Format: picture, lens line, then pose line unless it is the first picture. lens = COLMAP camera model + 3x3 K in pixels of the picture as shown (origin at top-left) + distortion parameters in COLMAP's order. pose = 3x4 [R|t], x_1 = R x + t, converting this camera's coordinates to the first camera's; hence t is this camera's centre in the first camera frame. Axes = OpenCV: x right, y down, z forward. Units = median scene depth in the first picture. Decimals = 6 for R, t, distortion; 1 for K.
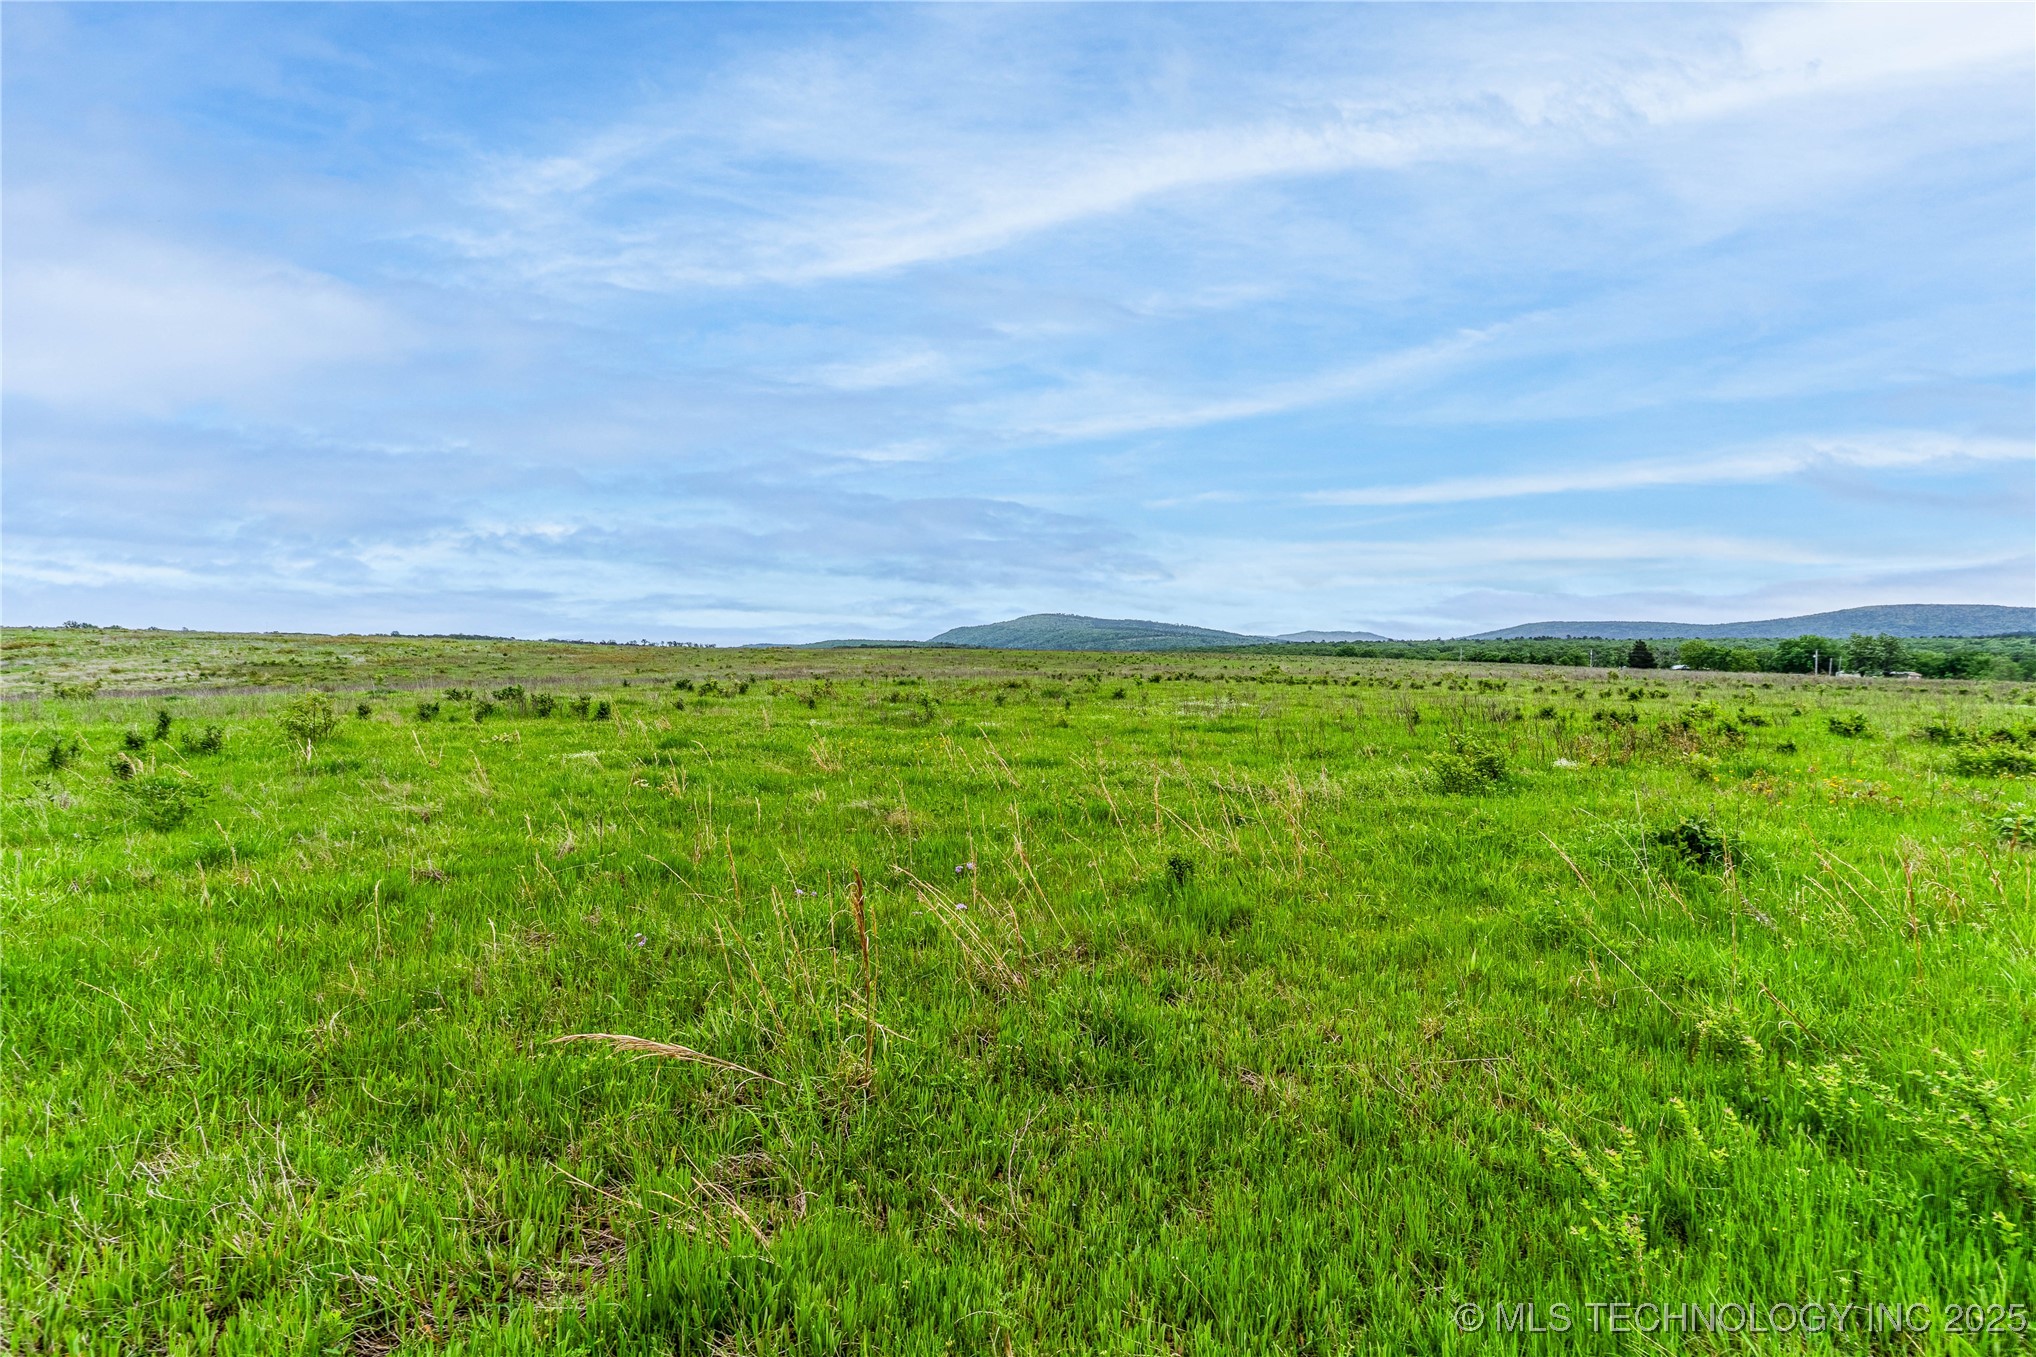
lens RADIAL K [[1081.5, 0, 1021.4], [0, 1081.5, 673.0], [0, 0, 1]] dist [0.004242, -0.001352]
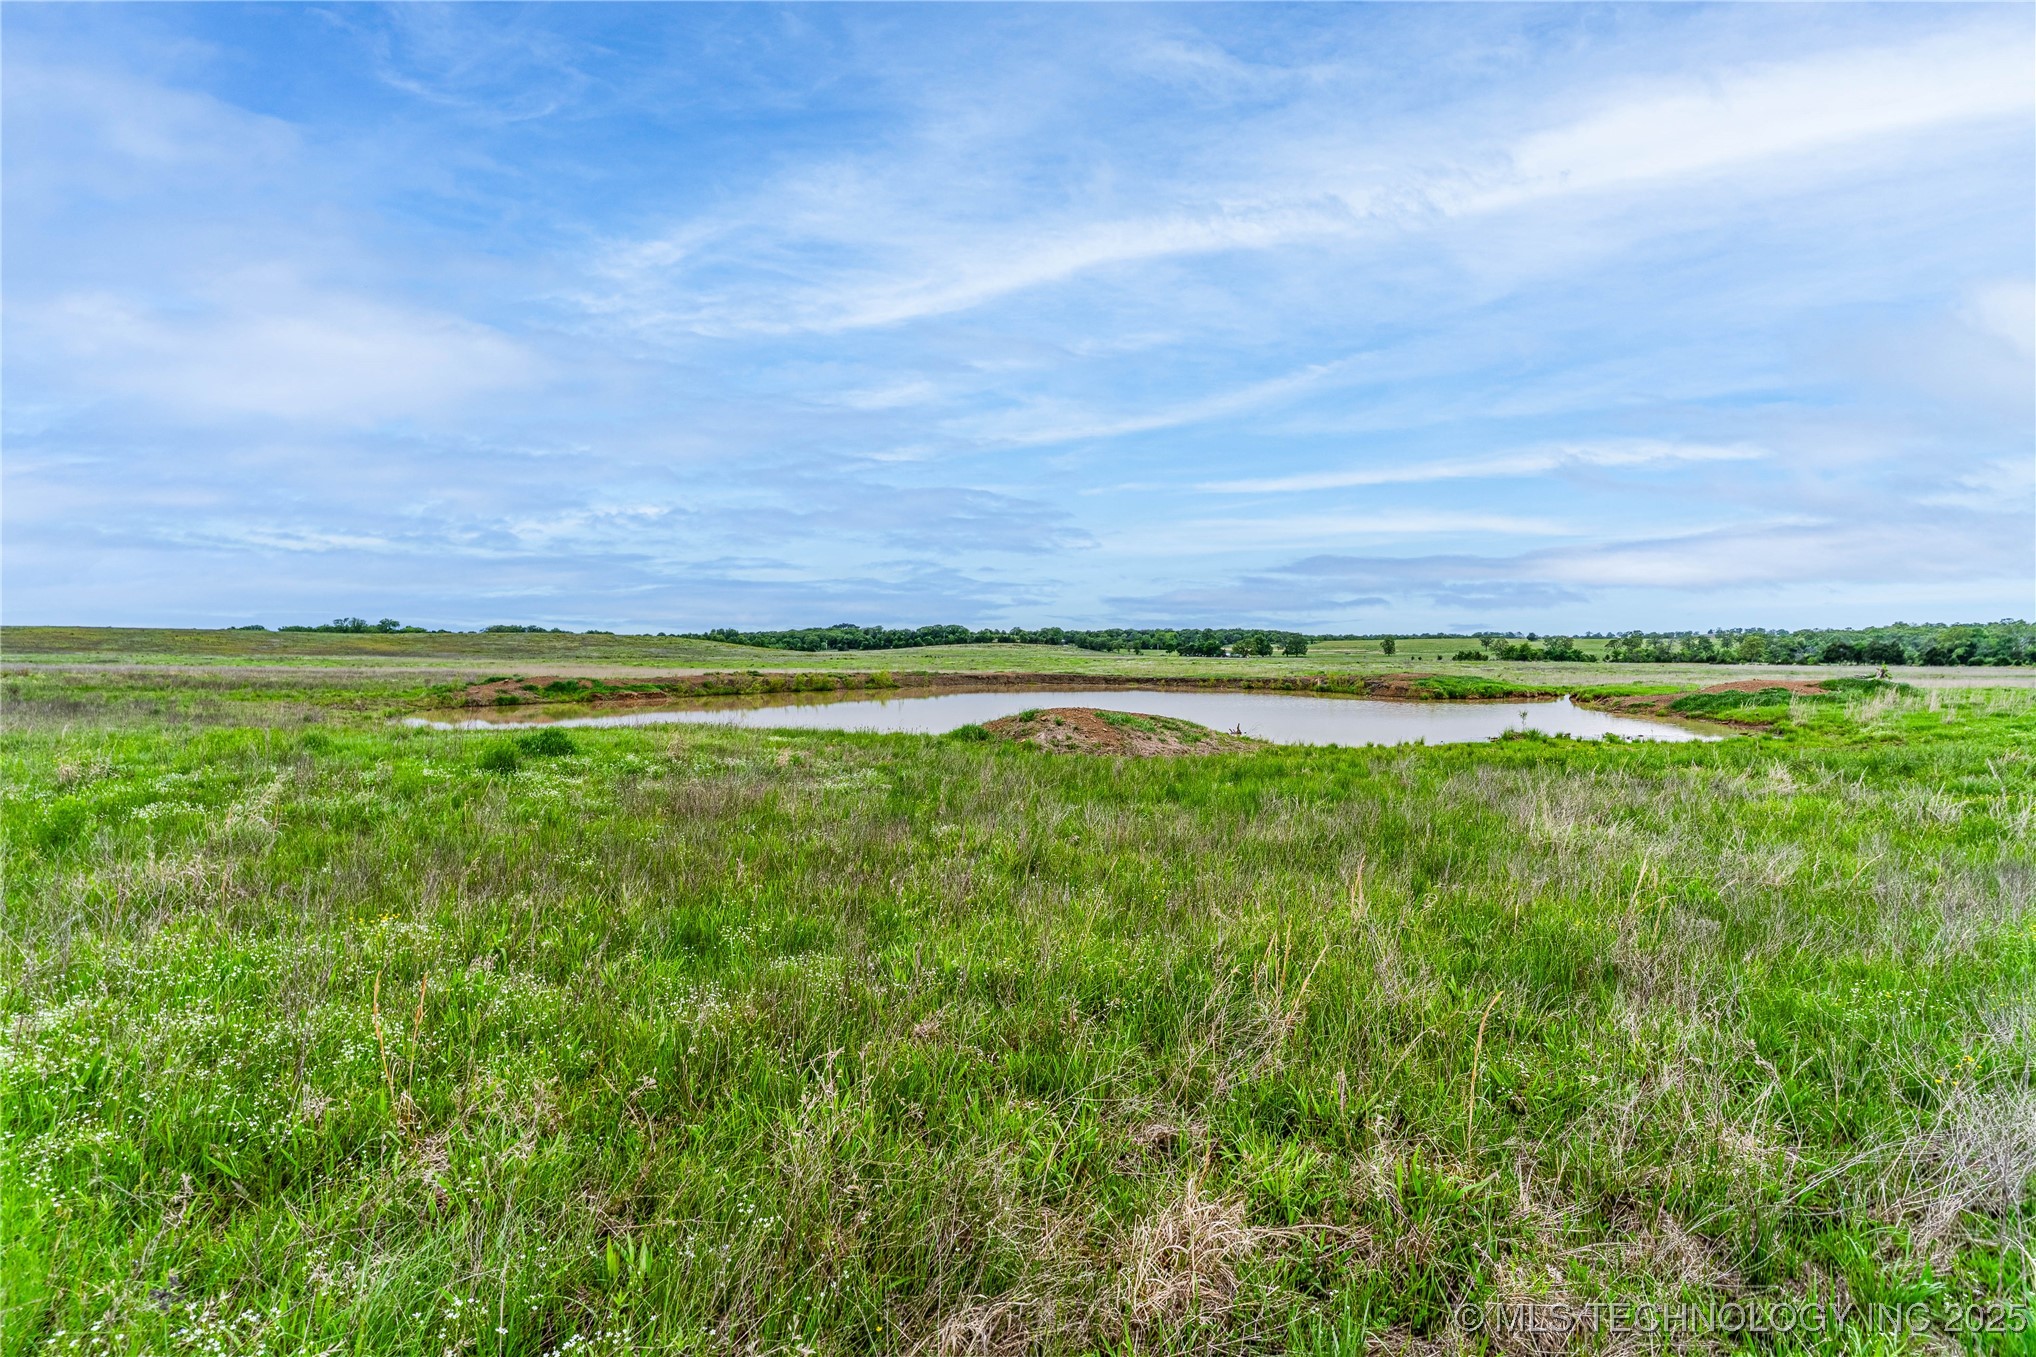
lens RADIAL K [[1087.6, 0, 1016.1], [0, 1087.6, 643.3], [0, 0, 1]] dist [0.002798, 0.001926]
pose [[1.000000, -0.000255, -0.000217, 0.032012], [0.000254, 0.999991, -0.004256, 0.042758], [0.000219, 0.004256, 0.999991, -0.385379]]
